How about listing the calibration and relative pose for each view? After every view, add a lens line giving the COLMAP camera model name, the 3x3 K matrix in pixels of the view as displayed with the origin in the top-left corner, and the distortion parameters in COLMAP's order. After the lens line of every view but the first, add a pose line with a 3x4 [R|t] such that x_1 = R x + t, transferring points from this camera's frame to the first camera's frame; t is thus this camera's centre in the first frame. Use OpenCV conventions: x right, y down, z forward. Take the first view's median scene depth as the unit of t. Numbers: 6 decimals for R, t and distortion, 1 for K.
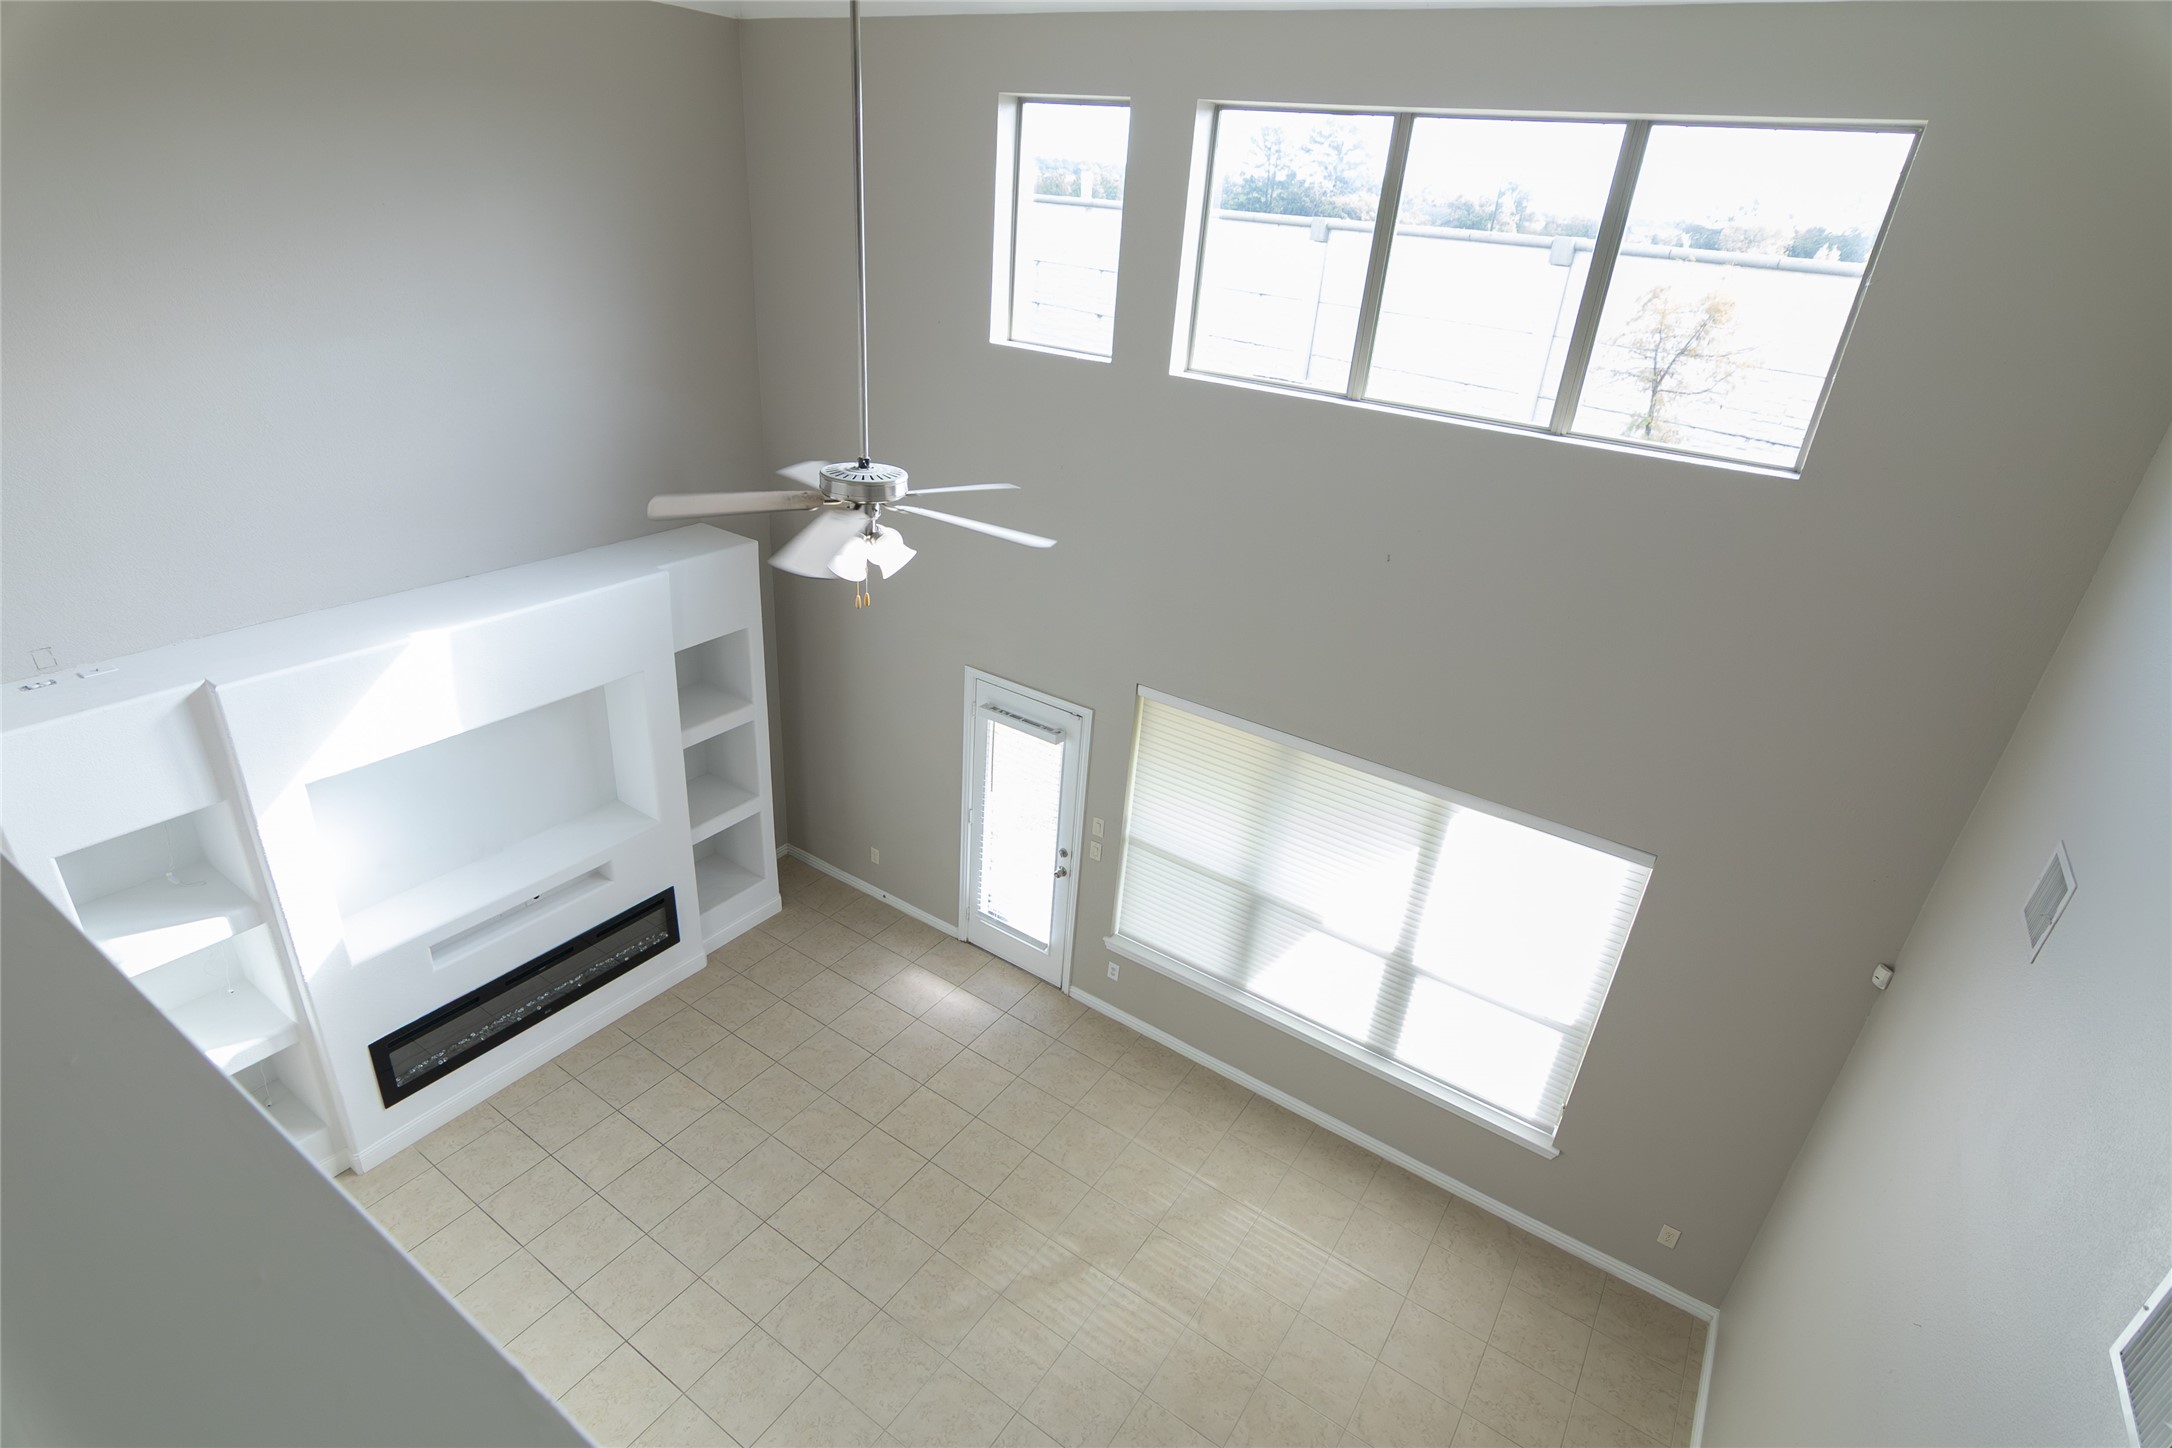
lens RADIAL K [[1083.6, 0, 1086.0], [0, 1083.6, 724.0], [0, 0, 1]] dist [0.002384, 0.000130]
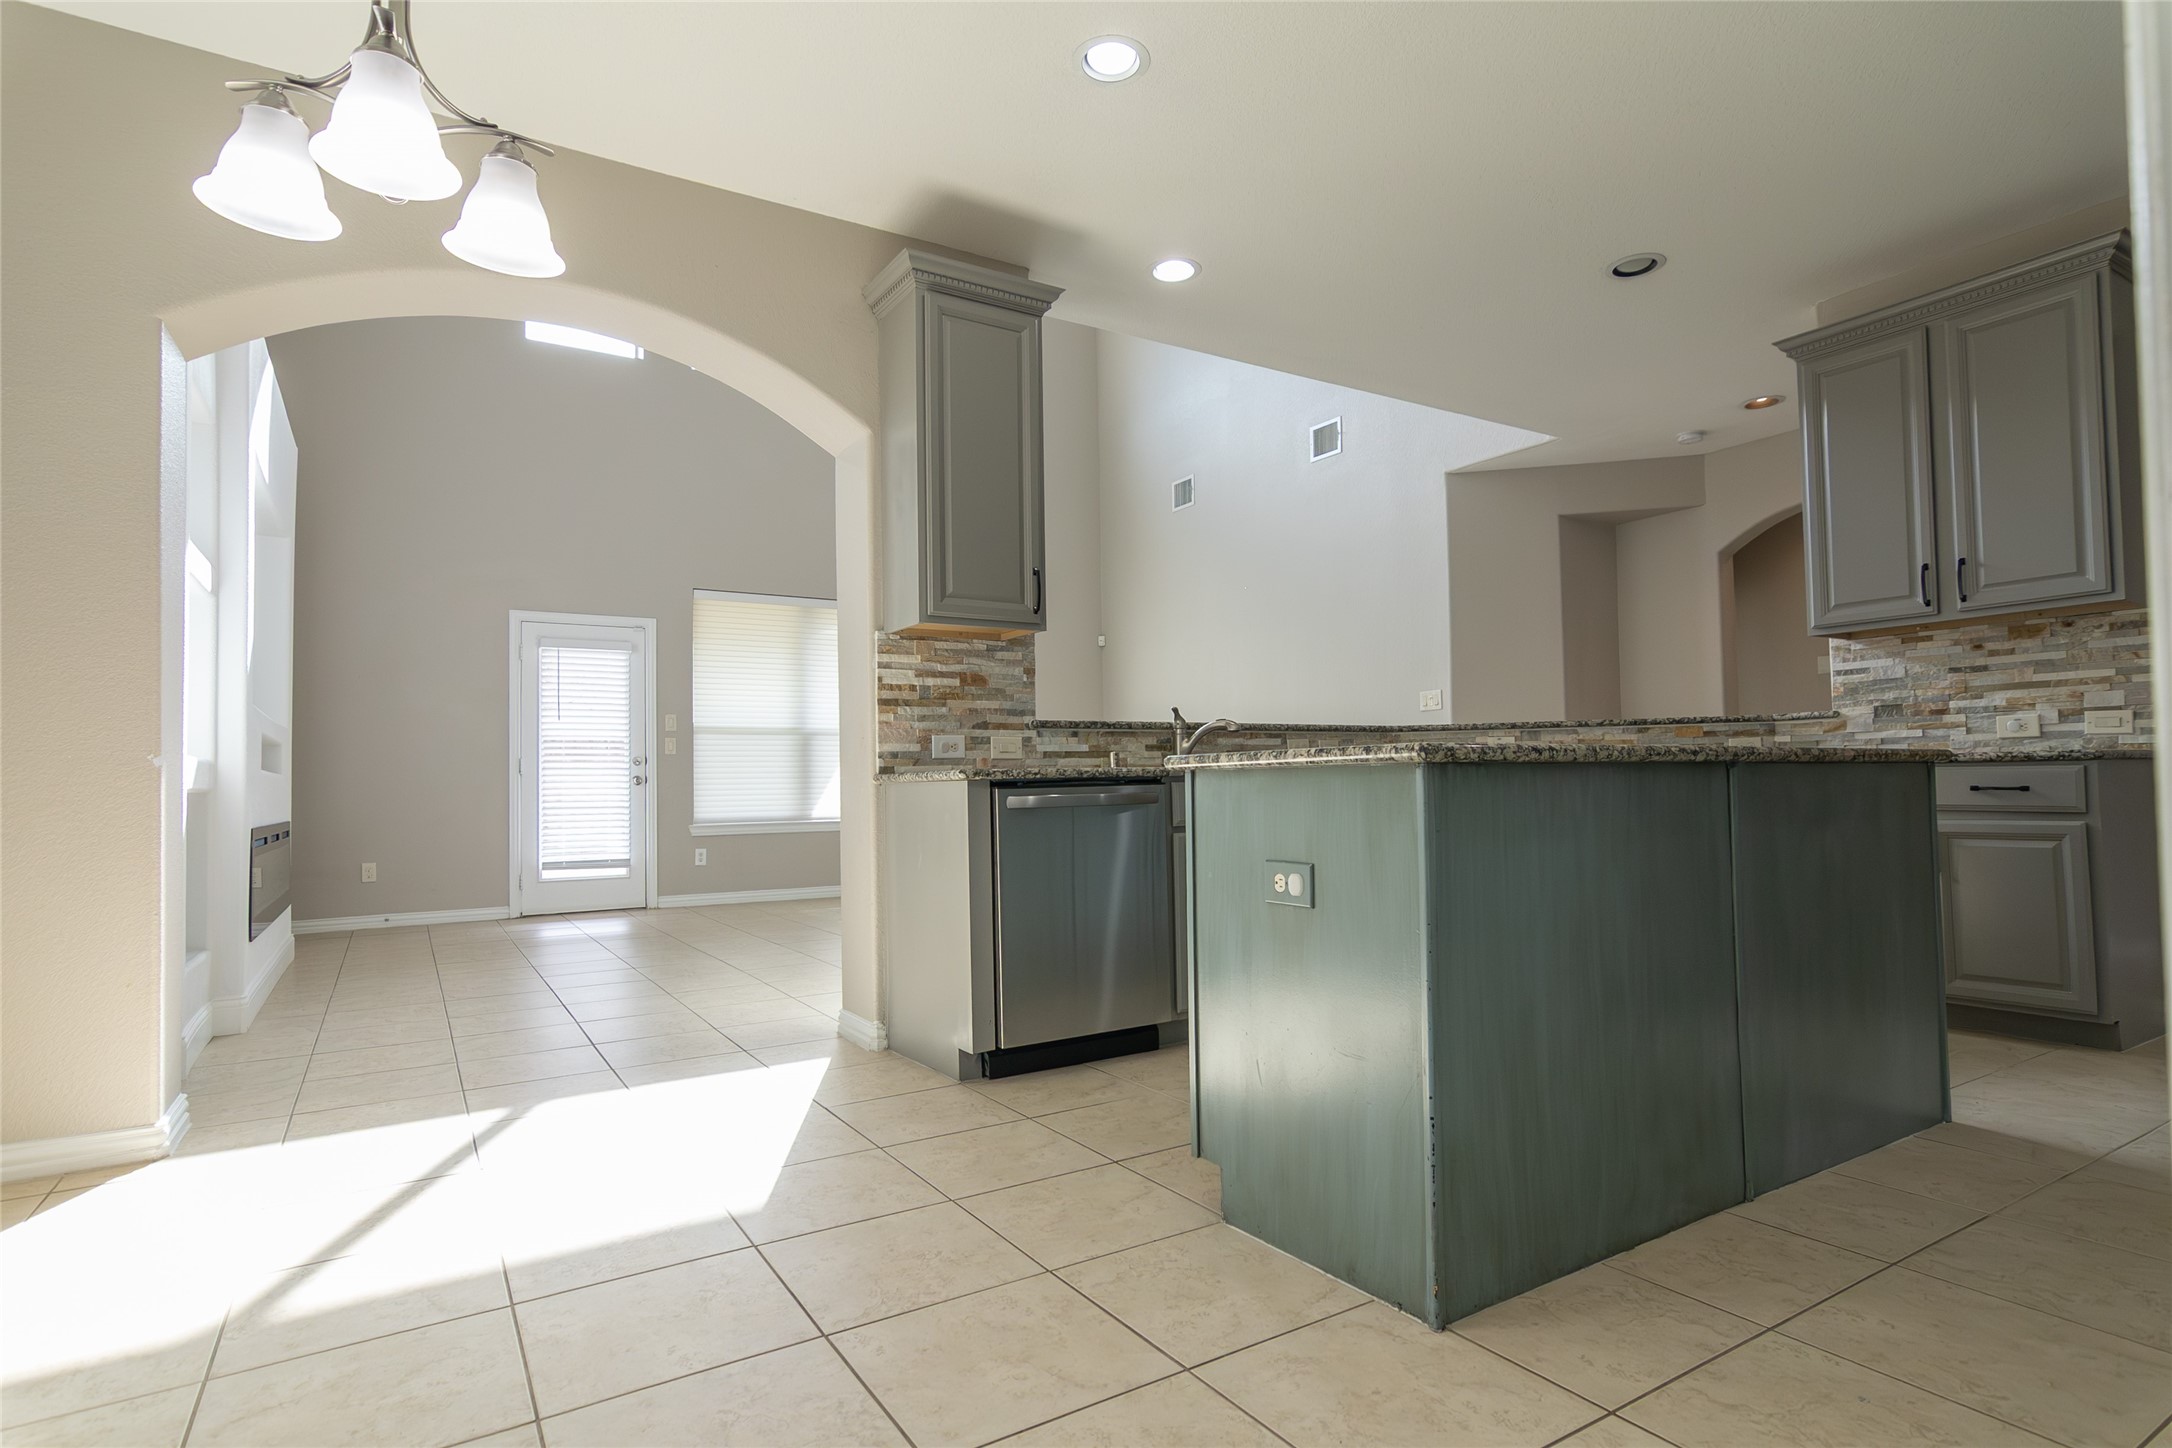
lens RADIAL K [[1106.9, 0, 1086.7], [0, 1106.9, 743.5], [0, 0, 1]] dist [0.000082, -0.000007]
pose [[0.406755, -0.044397, 0.912458, -0.926954], [0.443234, 0.882970, -0.154623, 0.511636], [-0.798808, 0.467326, 0.378831, 0.171306]]
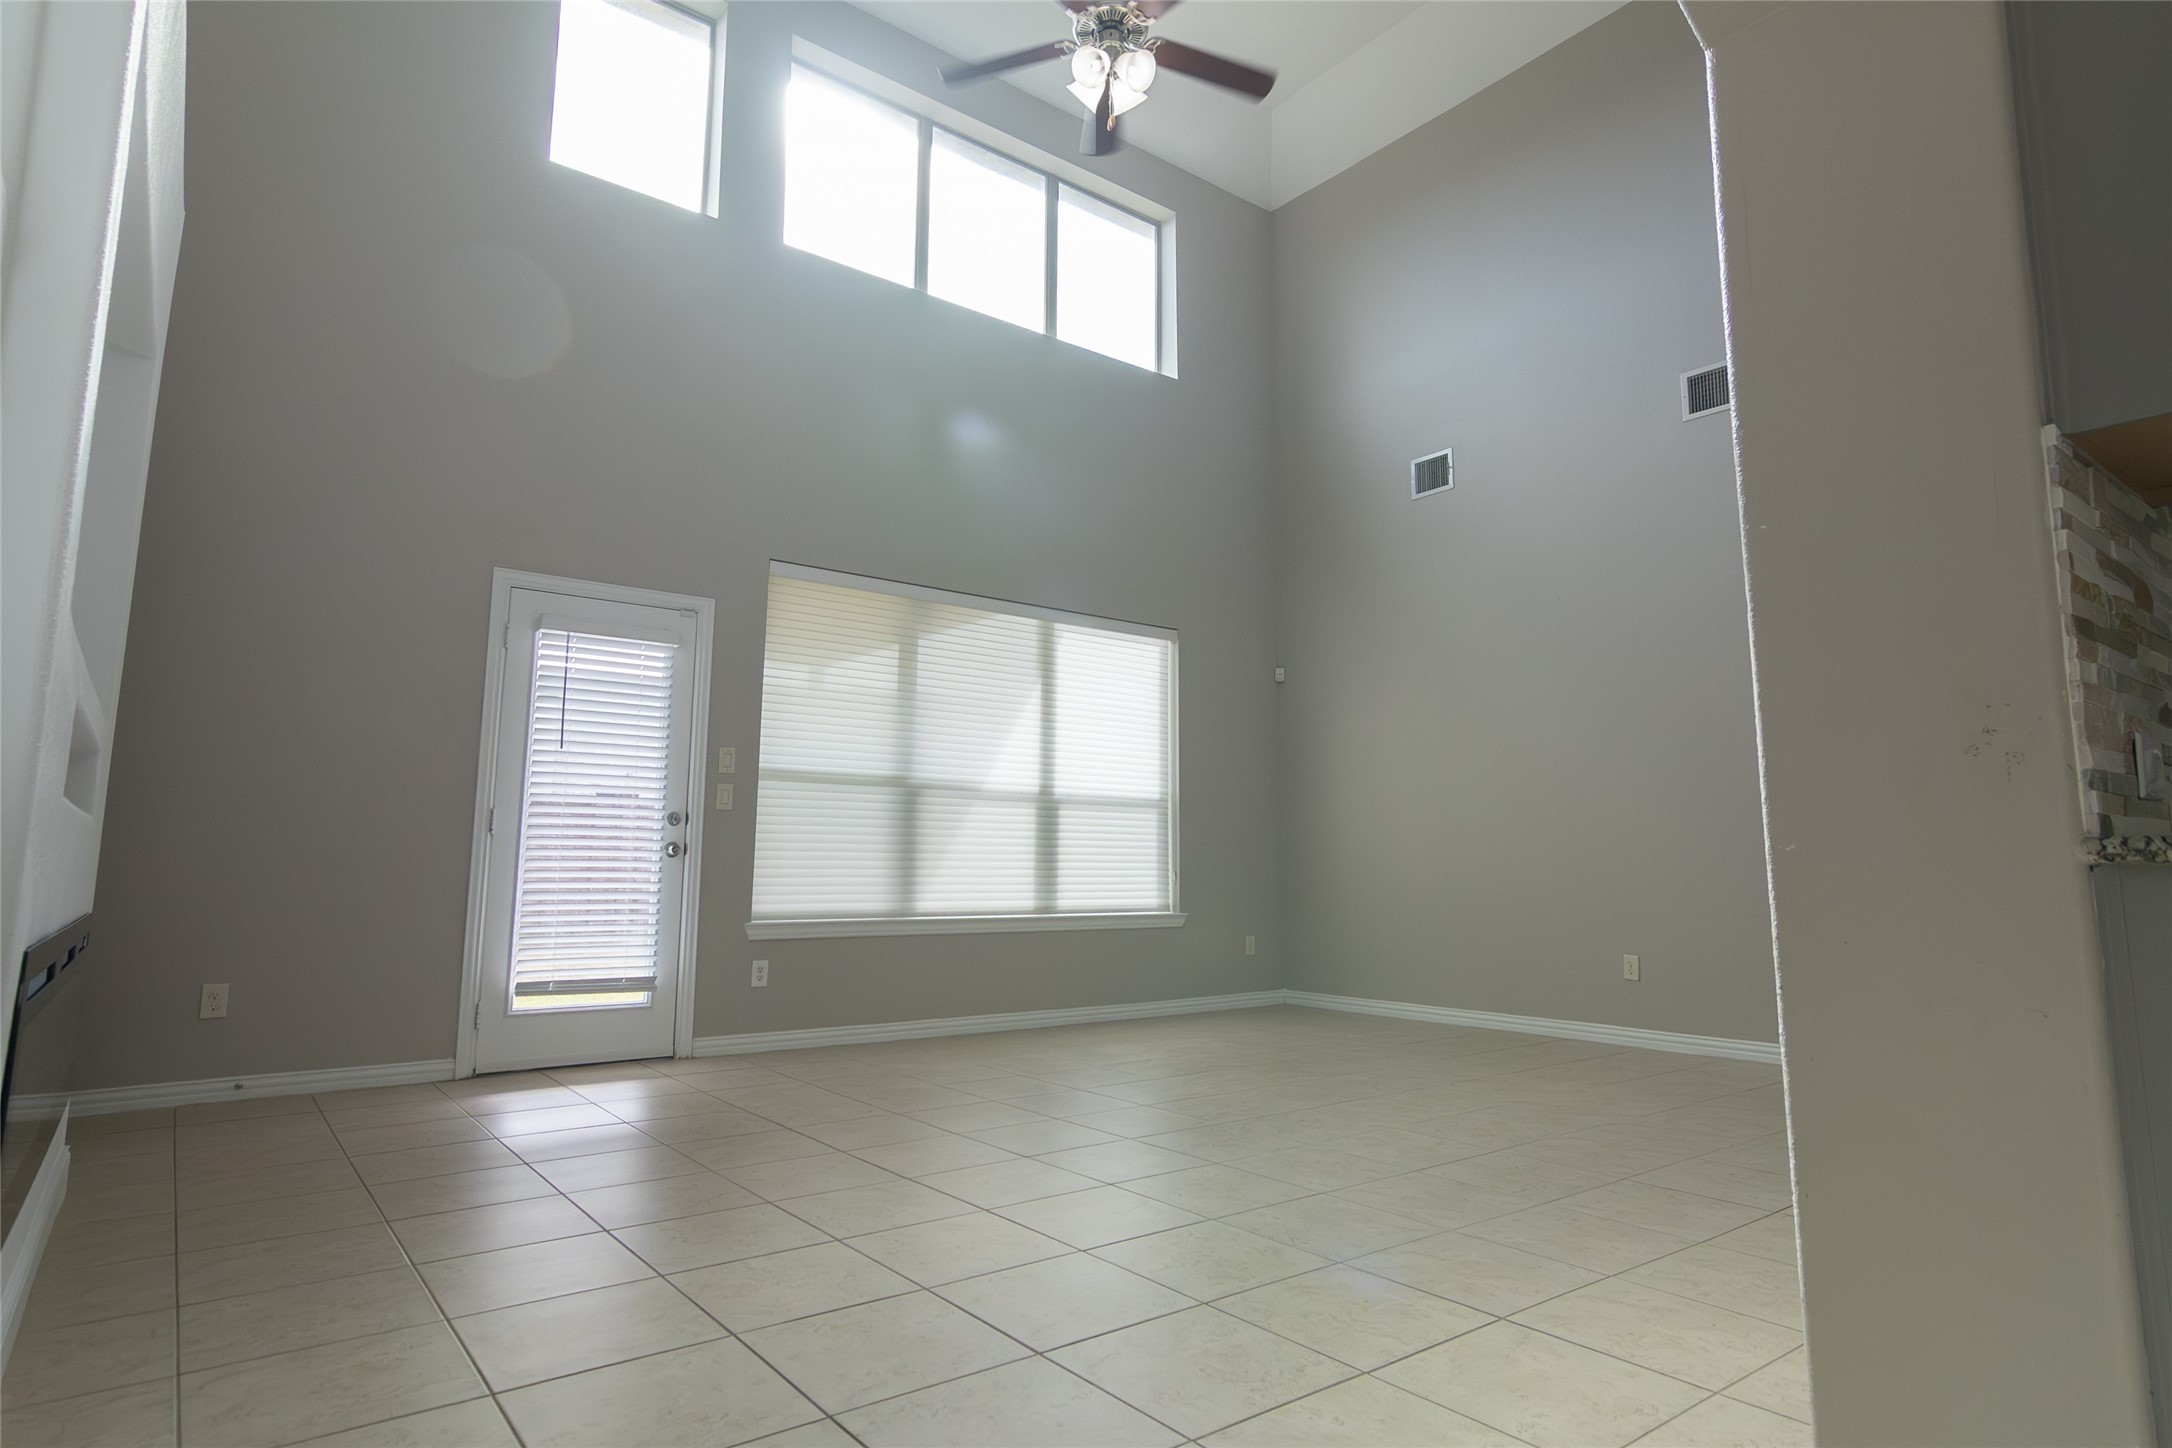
lens RADIAL K [[1173.5, 0, 1091.7], [0, 1173.5, 699.9], [0, 0, 1]] dist [-0.000525, 0.000299]
pose [[0.309247, 0.066500, 0.948654, -0.707577], [0.433776, 0.877868, -0.202943, 0.340701], [-0.846289, 0.474262, 0.242632, 0.553052]]
